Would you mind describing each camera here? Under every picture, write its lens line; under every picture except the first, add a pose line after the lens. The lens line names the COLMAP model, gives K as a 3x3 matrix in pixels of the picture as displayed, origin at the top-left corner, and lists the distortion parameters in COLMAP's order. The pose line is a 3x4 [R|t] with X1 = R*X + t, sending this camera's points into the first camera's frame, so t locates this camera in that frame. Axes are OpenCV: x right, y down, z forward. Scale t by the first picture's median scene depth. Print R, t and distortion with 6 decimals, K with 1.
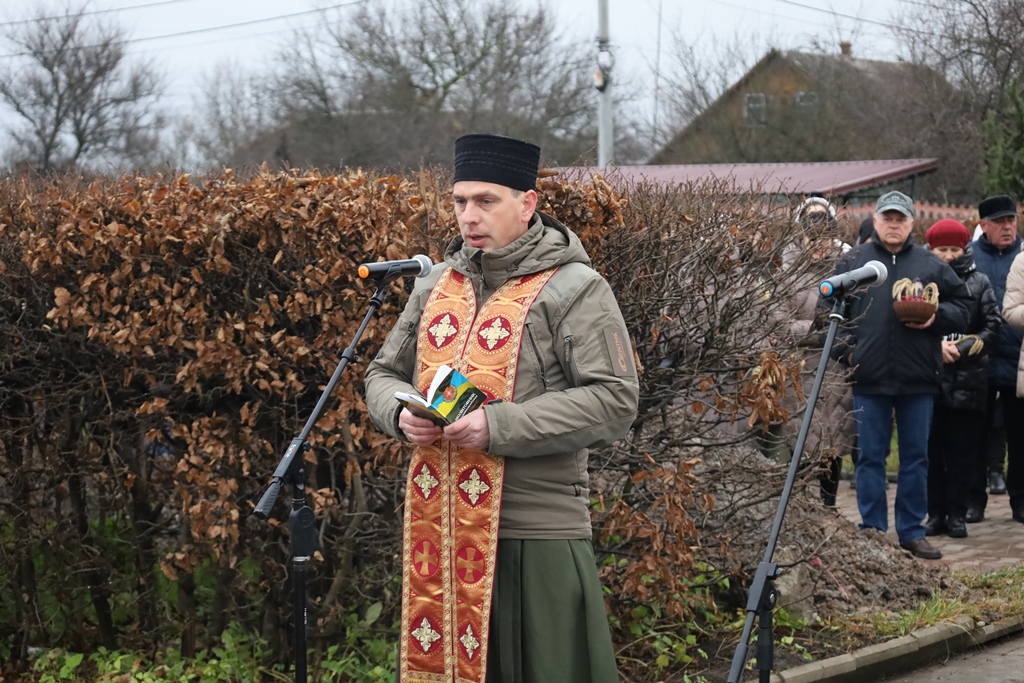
lens RADIAL K [[2765.2, 0, 510.0], [0, 2765.2, 340.2], [0, 0, 1]] dist [-0.052974, 0.000000]
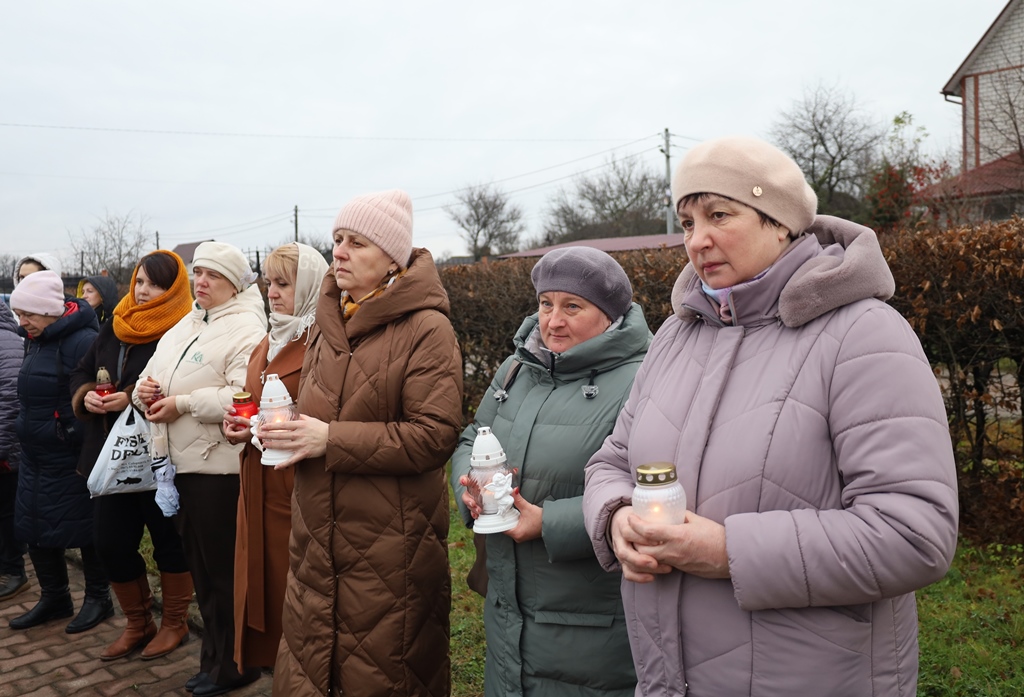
lens RADIAL K [[949.8, 0, 533.6], [0, 949.8, 364.0], [0, 0, 1]] dist [-0.011869, 0.000000]
pose [[0.977207, -0.012421, -0.211924, 0.089210], [0.025203, 0.998015, 0.057718, -0.007899], [0.210786, -0.061744, 0.975580, 0.196054]]
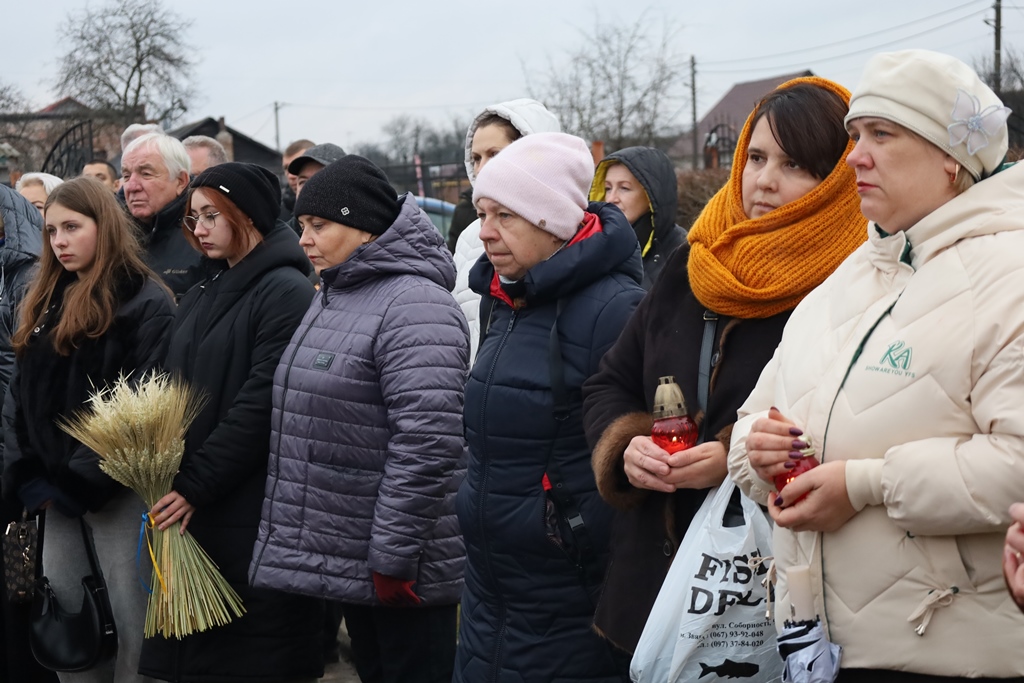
lens RADIAL K [[2184.9, 0, 506.7], [0, 2184.9, 334.4], [0, 0, 1]] dist [0.162370, 0.000000]
pose [[0.783205, 0.007078, -0.621723, 0.082001], [0.021558, 0.999025, 0.038531, -0.008123], [0.621389, -0.043581, 0.782289, 0.202362]]
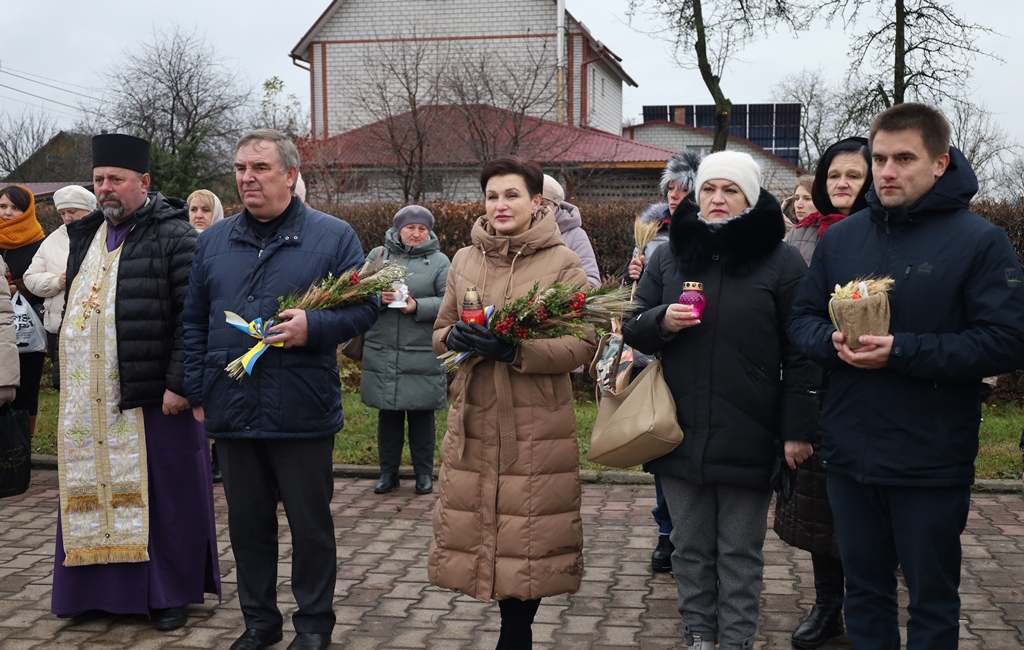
lens RADIAL K [[1201.0, 0, 543.6], [0, 1201.0, 330.8], [0, 0, 1]] dist [0.024152, 0.000000]
pose [[0.903861, -0.022441, 0.427236, 0.049213], [0.003719, 0.998998, 0.044606, -0.003787], [-0.427809, -0.038729, 0.903039, 0.128040]]
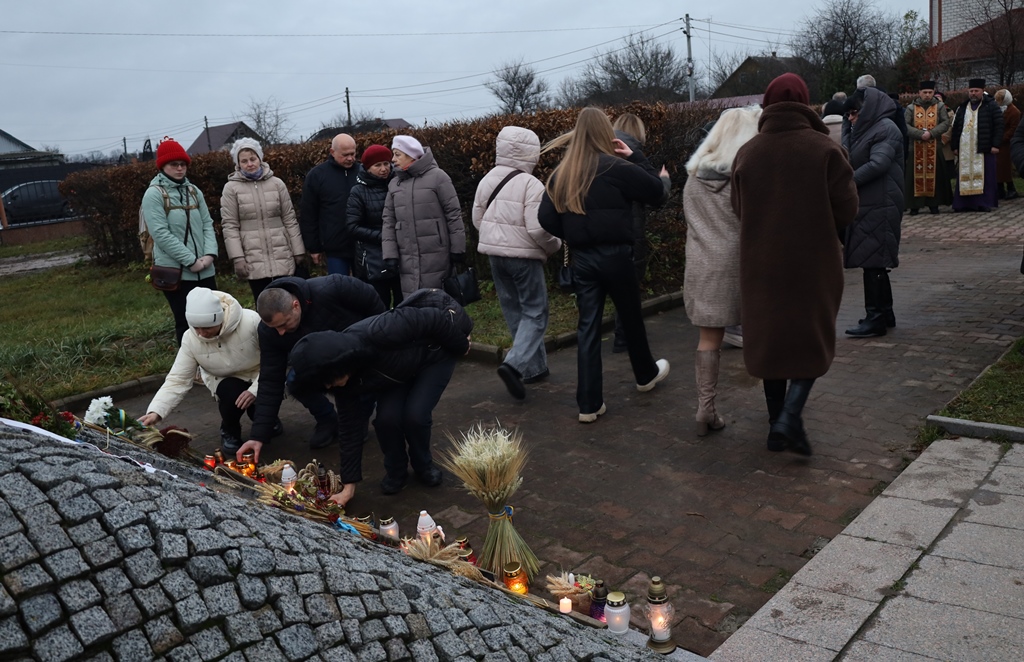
lens RADIAL K [[861.0, 0, 539.3], [0, 861.0, 328.6], [0, 0, 1]] dist [-0.009317, 0.010501]
pose [[0.986679, -0.045413, -0.156214, 0.005213], [0.073464, 0.981141, 0.178788, 0.000039], [0.145148, -0.187883, 0.971407, 0.013708]]
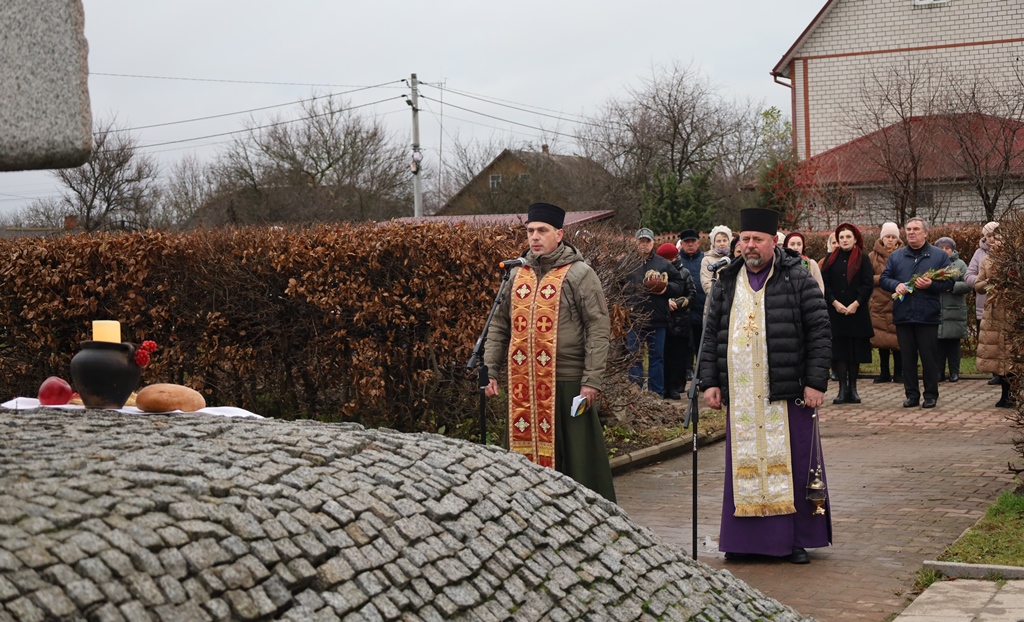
lens RADIAL K [[1596.7, 0, 540.9], [0, 1596.7, 277.7], [0, 0, 1]] dist [-0.005982, 0.000000]
pose [[0.991923, -0.015571, 0.125884, -0.017335], [0.018544, 0.999575, -0.022478, 0.001546], [-0.125481, 0.024631, 0.991790, -0.030812]]
